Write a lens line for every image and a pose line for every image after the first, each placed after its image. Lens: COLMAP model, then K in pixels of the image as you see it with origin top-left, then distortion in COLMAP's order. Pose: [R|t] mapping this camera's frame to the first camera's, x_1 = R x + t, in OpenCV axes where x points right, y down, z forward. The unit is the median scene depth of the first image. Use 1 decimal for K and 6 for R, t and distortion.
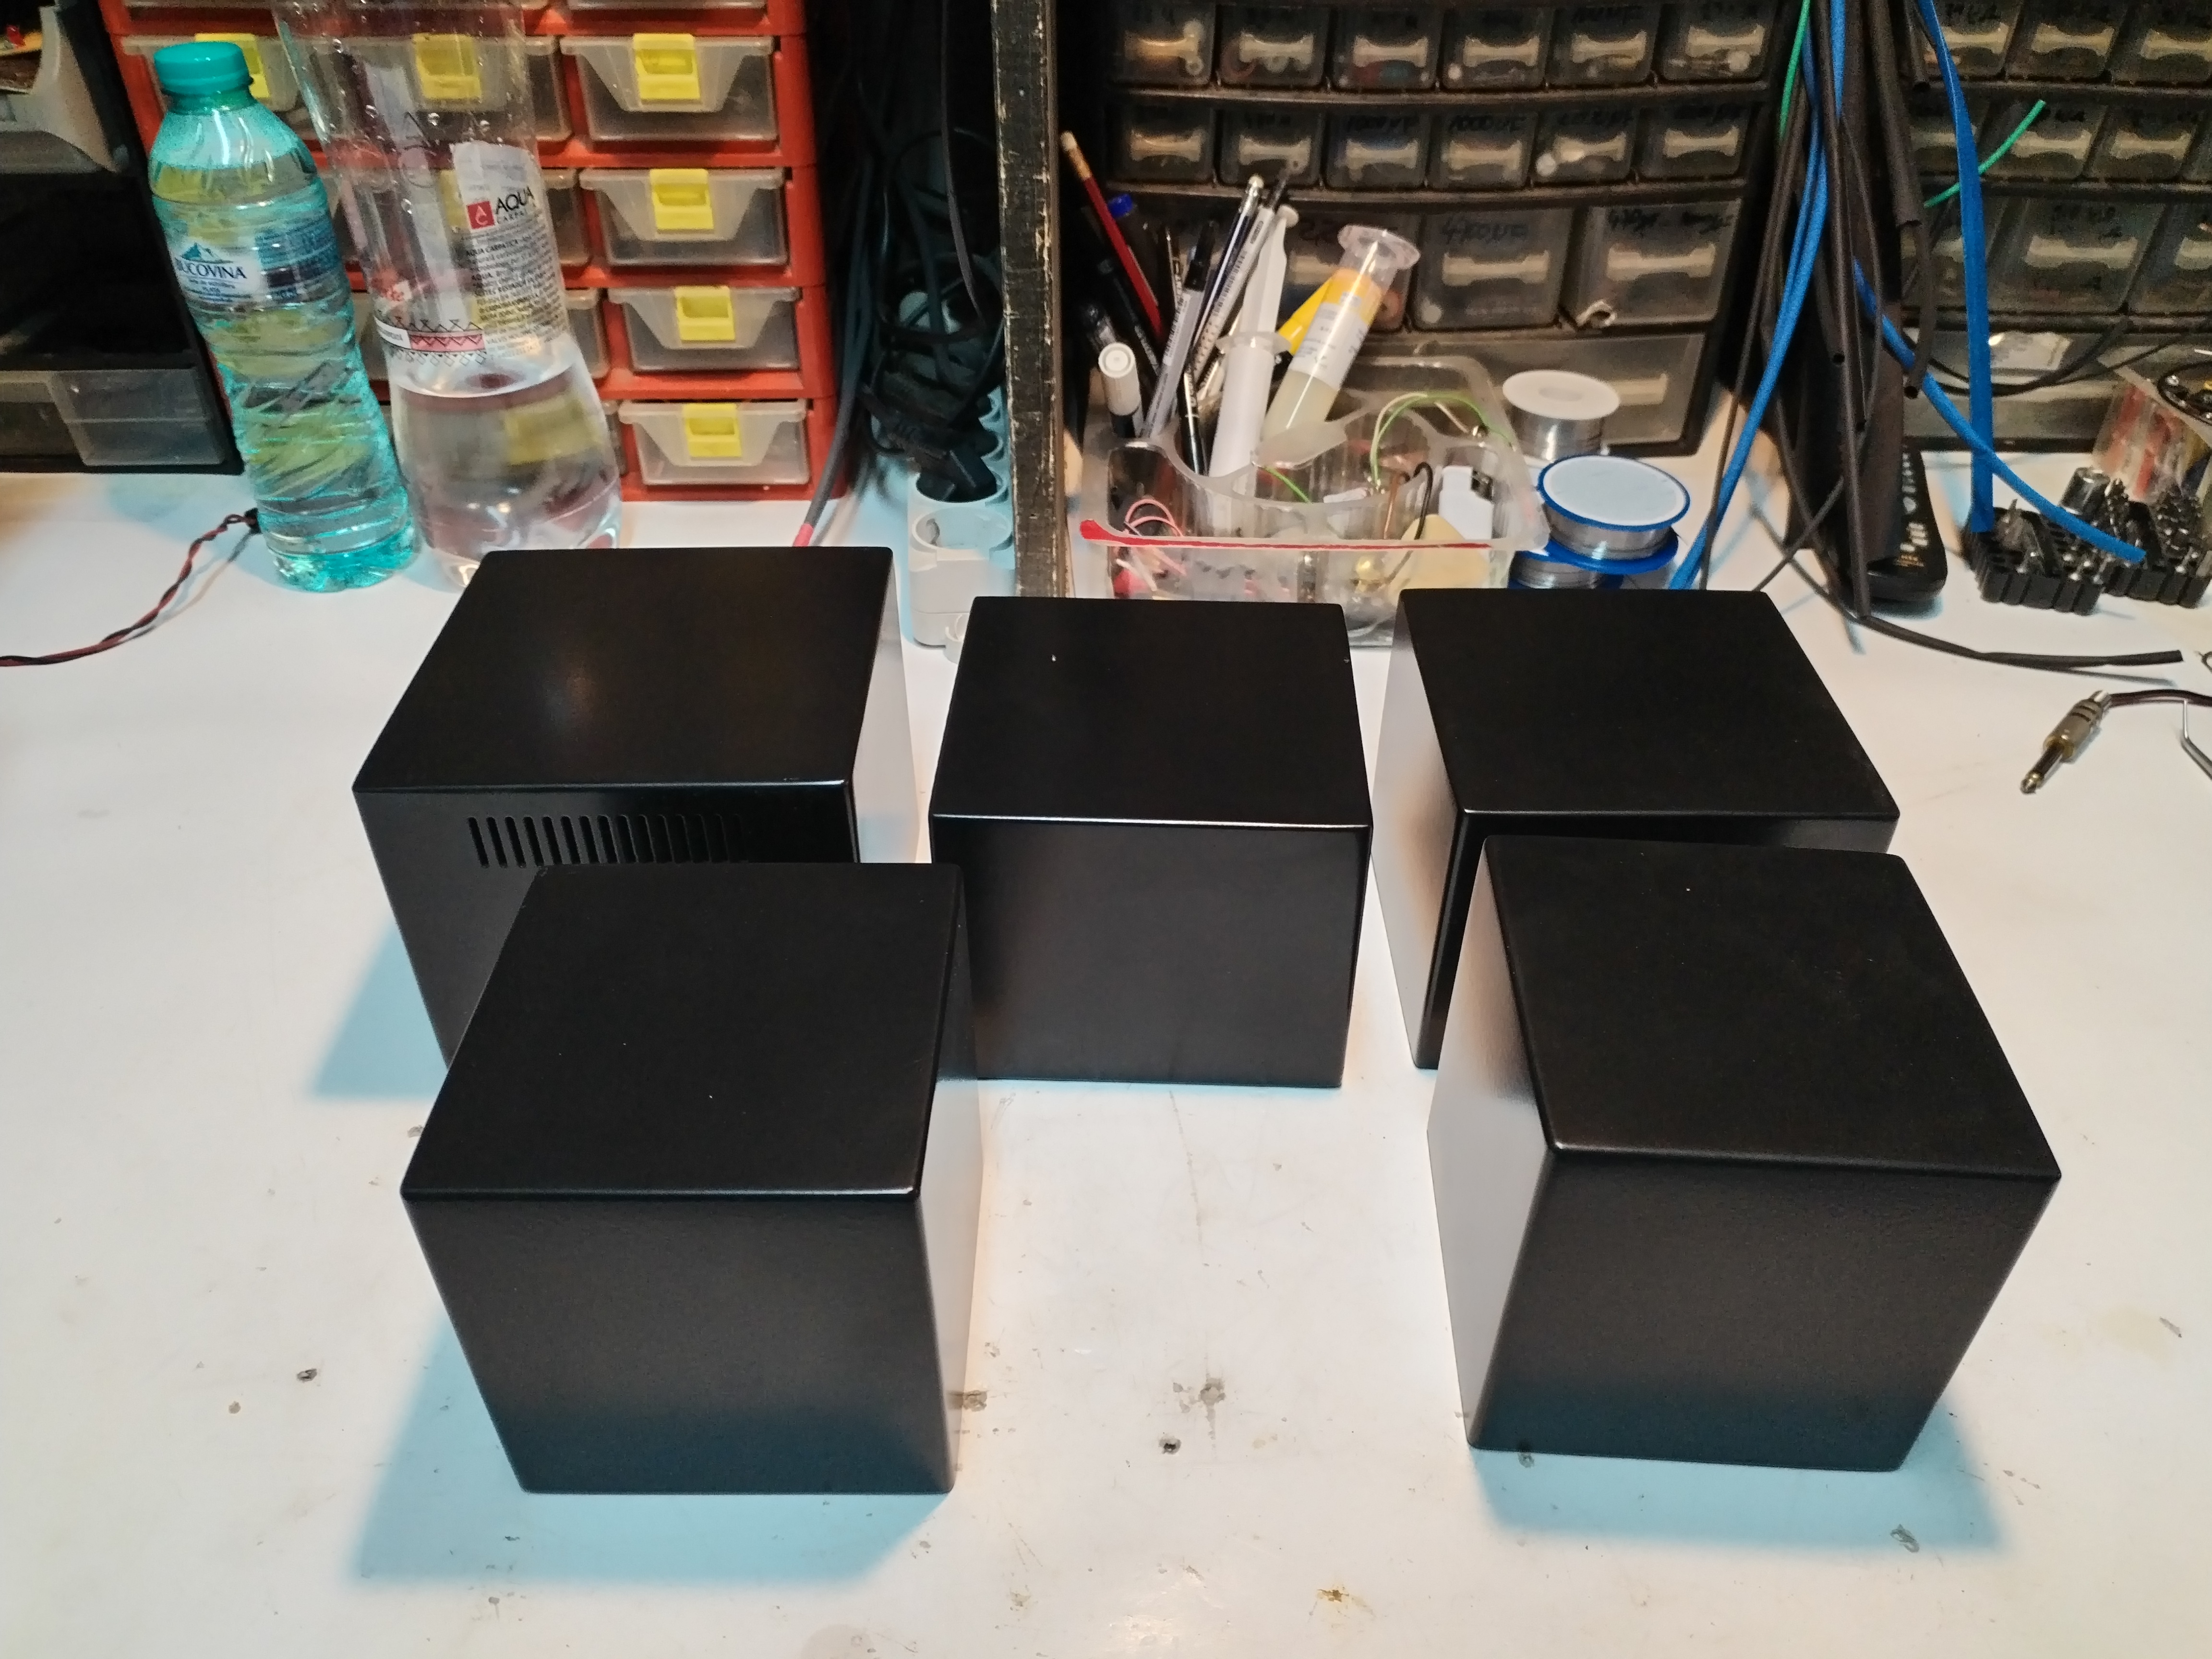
lens RADIAL K [[1644.2, 0, 1123.7], [0, 1644.2, 841.4], [0, 0, 1]] dist [-0.004597, 0.009039]
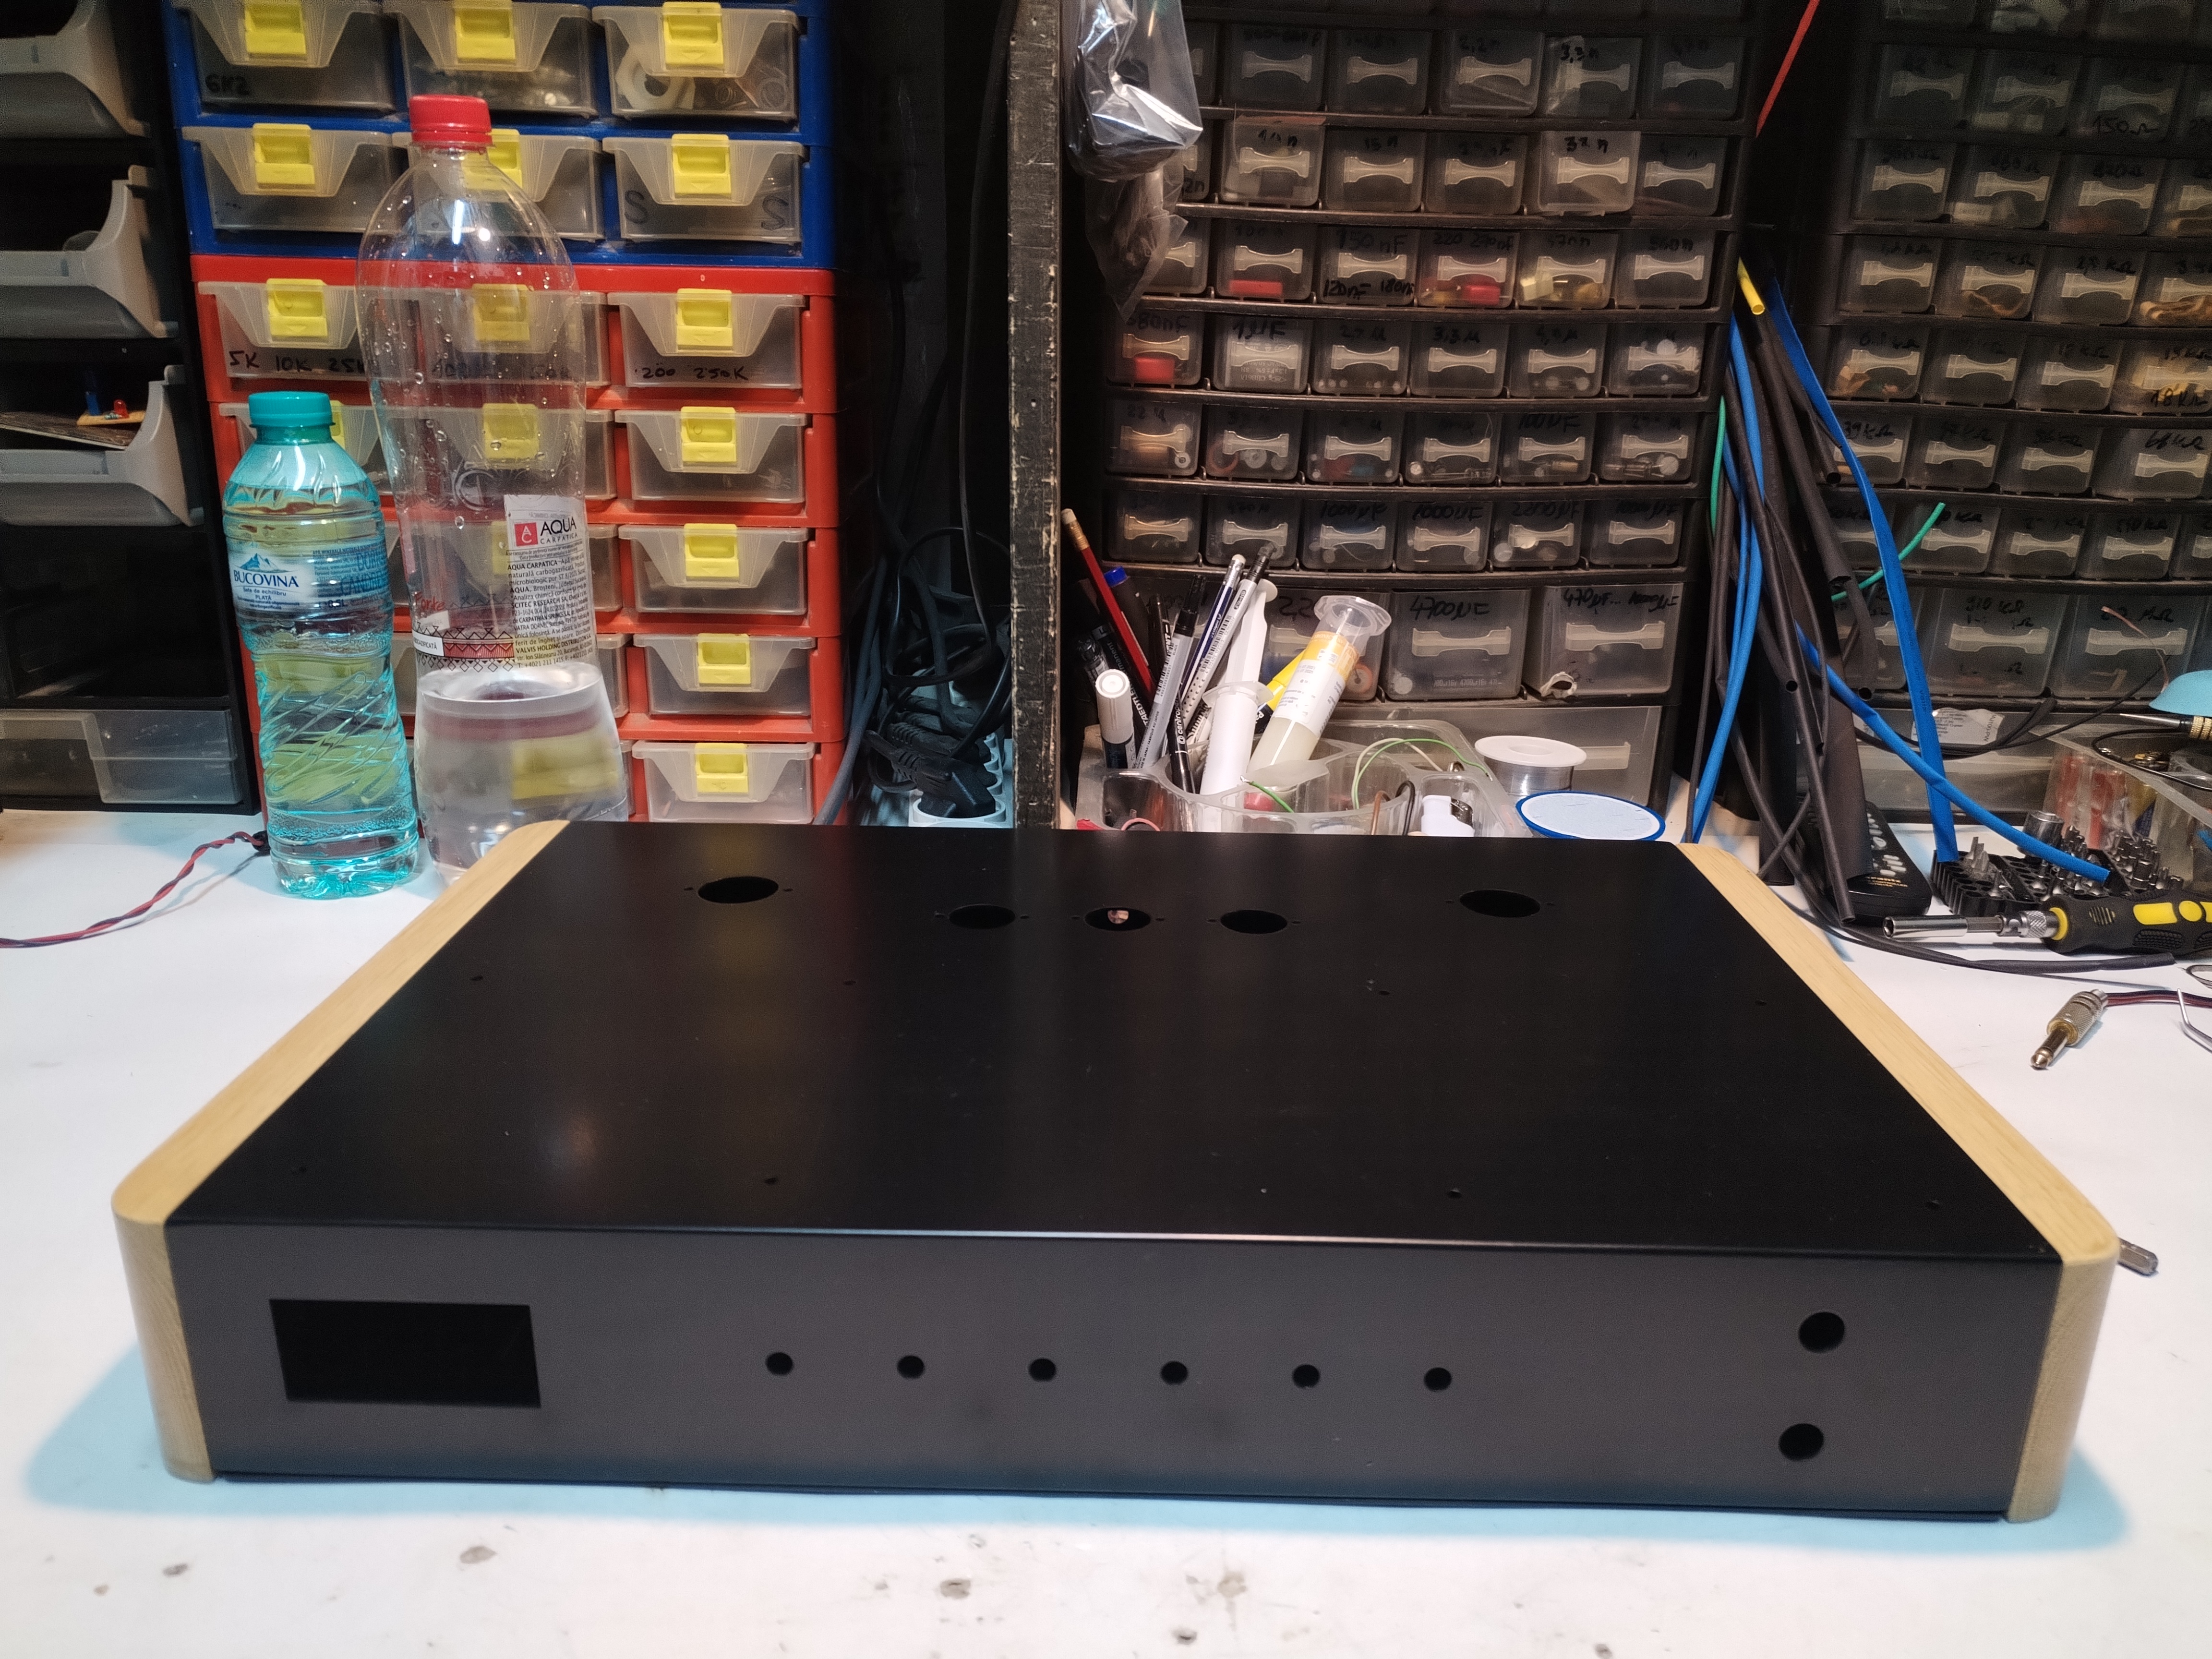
lens RADIAL K [[1644.2, 0, 1120.6], [0, 1644.2, 854.8], [0, 0, 1]] dist [-0.004597, 0.009039]
pose [[0.999858, 0.009809, 0.013724, -0.011379], [-0.004872, 0.946800, -0.321786, 0.139178], [-0.016150, 0.321673, 0.946713, 0.031546]]
